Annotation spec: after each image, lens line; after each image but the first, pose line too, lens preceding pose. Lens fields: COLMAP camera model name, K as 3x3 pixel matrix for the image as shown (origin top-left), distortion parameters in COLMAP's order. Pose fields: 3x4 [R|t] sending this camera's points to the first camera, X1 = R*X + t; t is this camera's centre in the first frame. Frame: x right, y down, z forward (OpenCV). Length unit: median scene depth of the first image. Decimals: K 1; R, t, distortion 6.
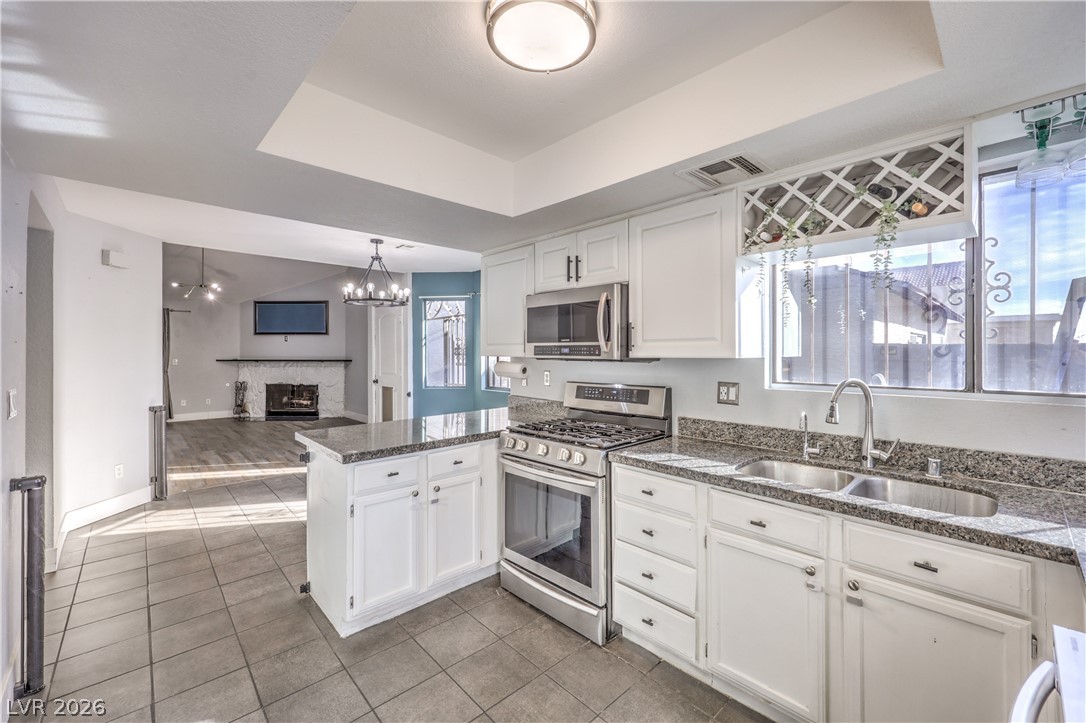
lens RADIAL K [[447.4, 0, 555.6], [0, 447.4, 351.2], [0, 0, 1]] dist [0.000857, 0.000004]
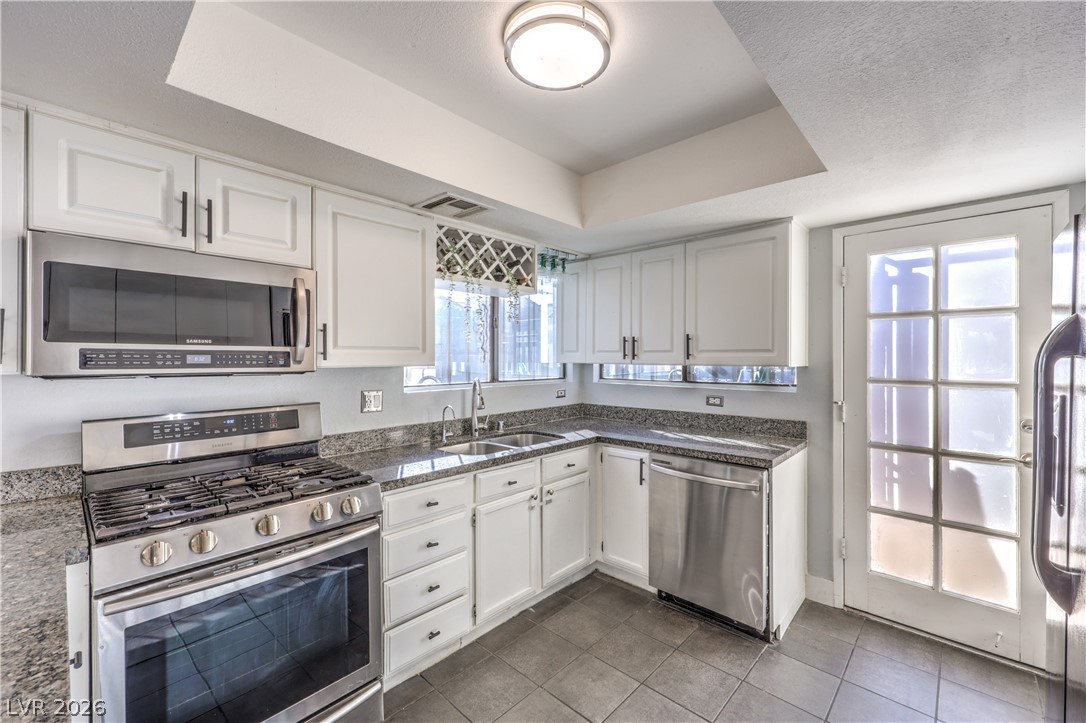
lens RADIAL K [[446.6, 0, 543.0], [0, 446.6, 361.5], [0, 0, 1]] dist [0.005371, 0.000031]
pose [[-0.054509, -0.005374, 0.998499, -0.213480], [-0.000724, 0.999985, 0.005343, -0.000626], [-0.998513, -0.000431, -0.054512, 0.220515]]
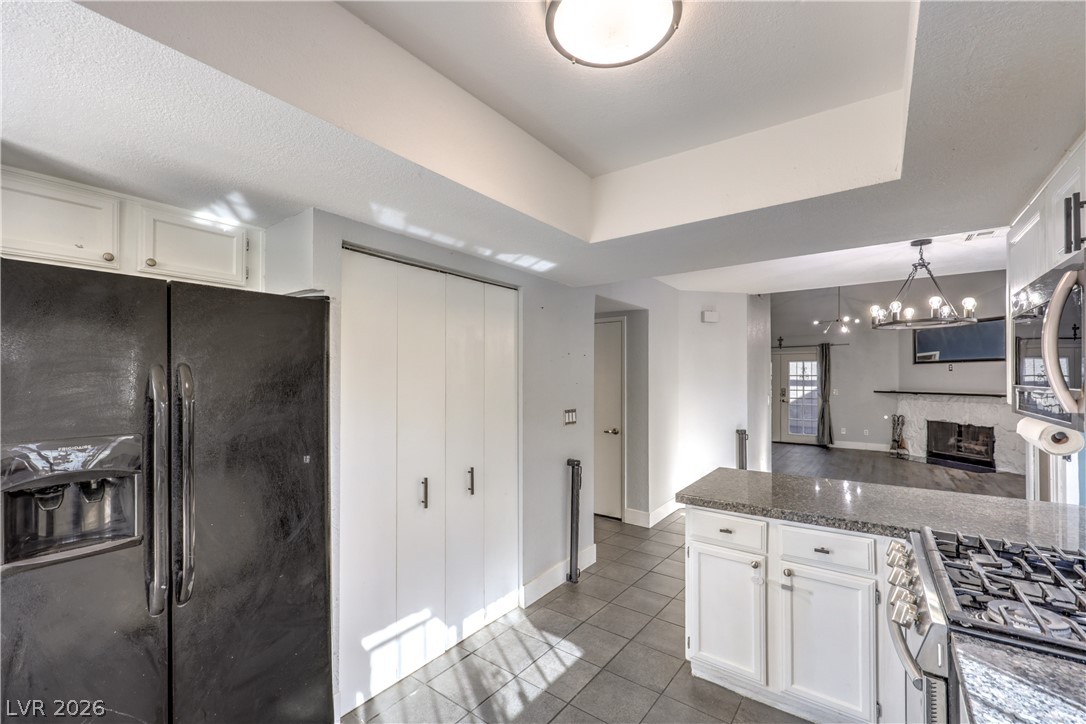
lens RADIAL K [[456.3, 0, 540.0], [0, 456.3, 375.9], [0, 0, 1]] dist [0.000981, -0.000167]
pose [[0.155733, -0.005635, -0.987783, 0.155149], [0.000441, 0.999984, -0.005635, -0.010924], [0.987799, 0.000442, 0.155733, 0.151317]]
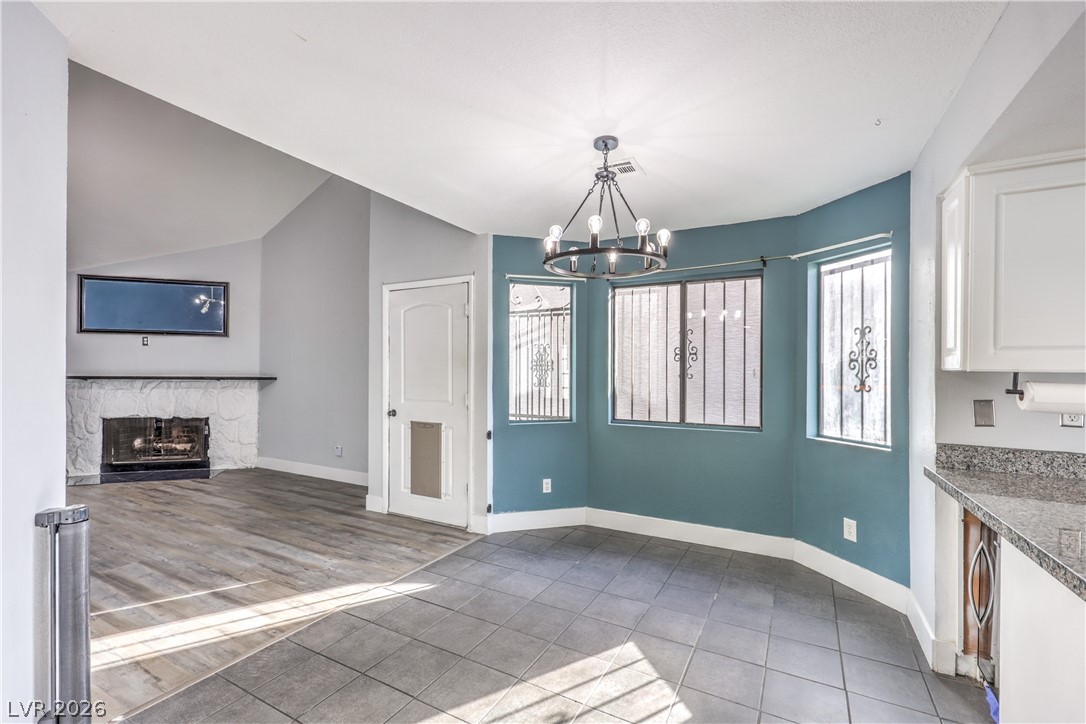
lens RADIAL K [[467.7, 0, 551.3], [0, 467.7, 367.9], [0, 0, 1]] dist [-0.001447, -0.000213]
pose [[0.948537, 0.009633, 0.316521, -0.377798], [-0.008907, 0.999953, -0.003740, 0.006476], [-0.316542, 0.000728, 0.948578, 0.314188]]
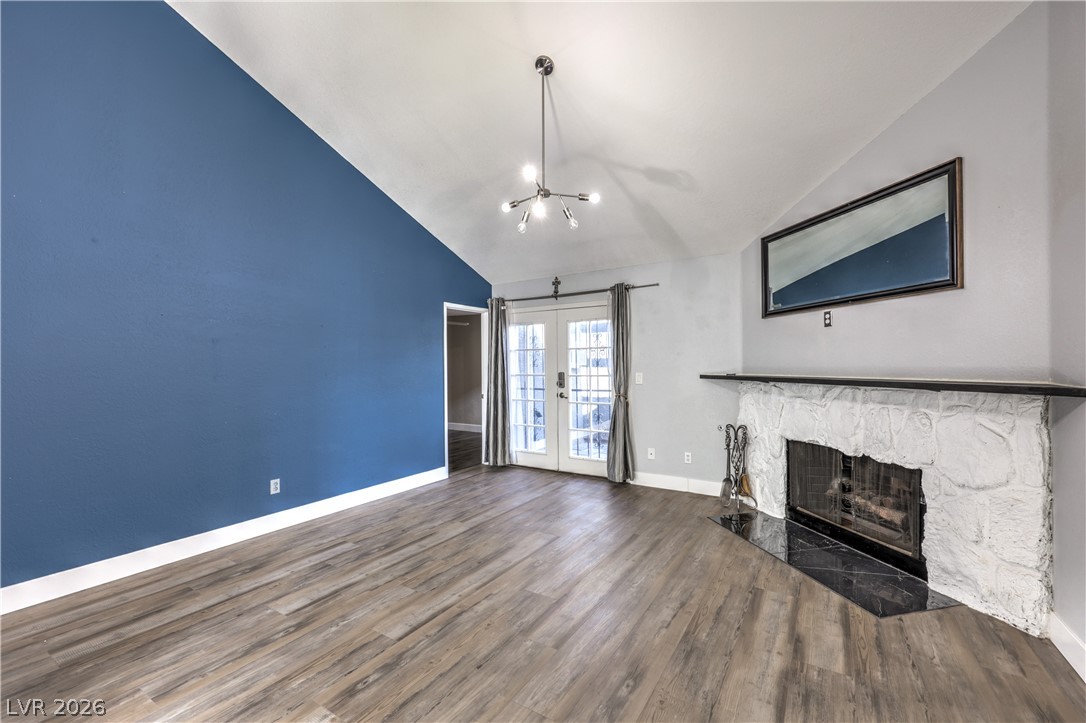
lens RADIAL K [[443.8, 0, 549.7], [0, 443.8, 362.8], [0, 0, 1]] dist [-0.003954, -0.000283]
pose [[0.248573, -0.007663, -0.968583, -0.417829], [0.011646, 0.999920, -0.004922, 0.007594], [0.968543, -0.010056, 0.248643, 0.924453]]
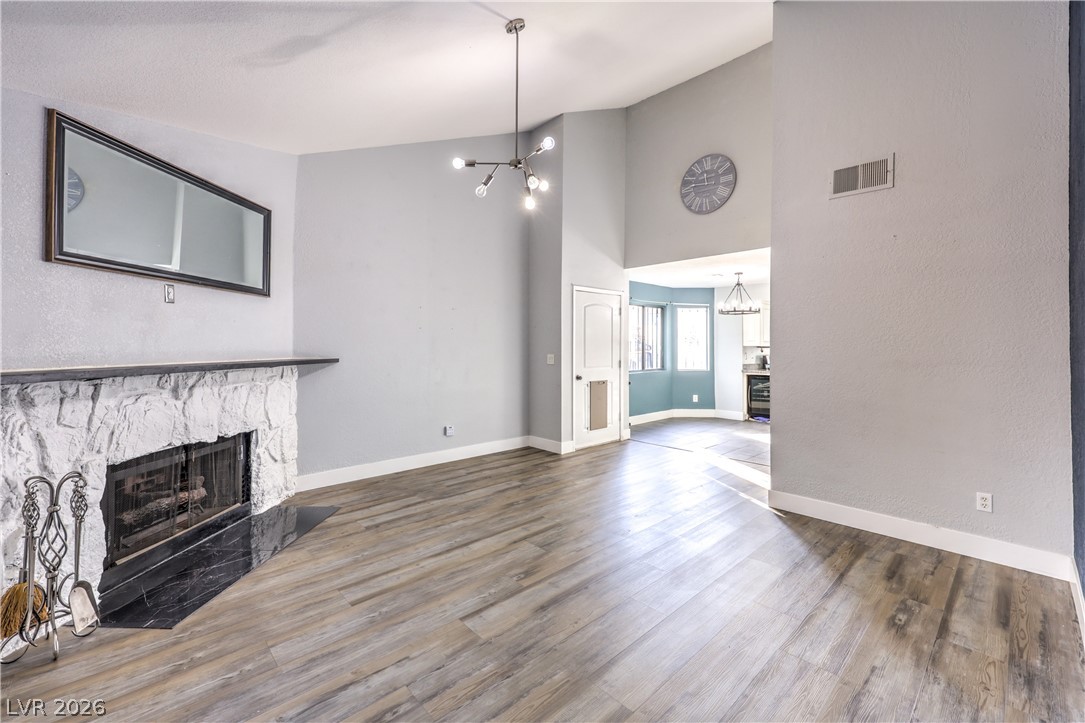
lens RADIAL K [[450.1, 0, 549.1], [0, 450.1, 343.8], [0, 0, 1]] dist [0.002090, 0.000103]
pose [[0.006730, 0.006566, 0.999956, -1.185292], [-0.002830, 0.999975, -0.006547, 0.007725], [-0.999973, -0.002786, 0.006749, 0.989282]]
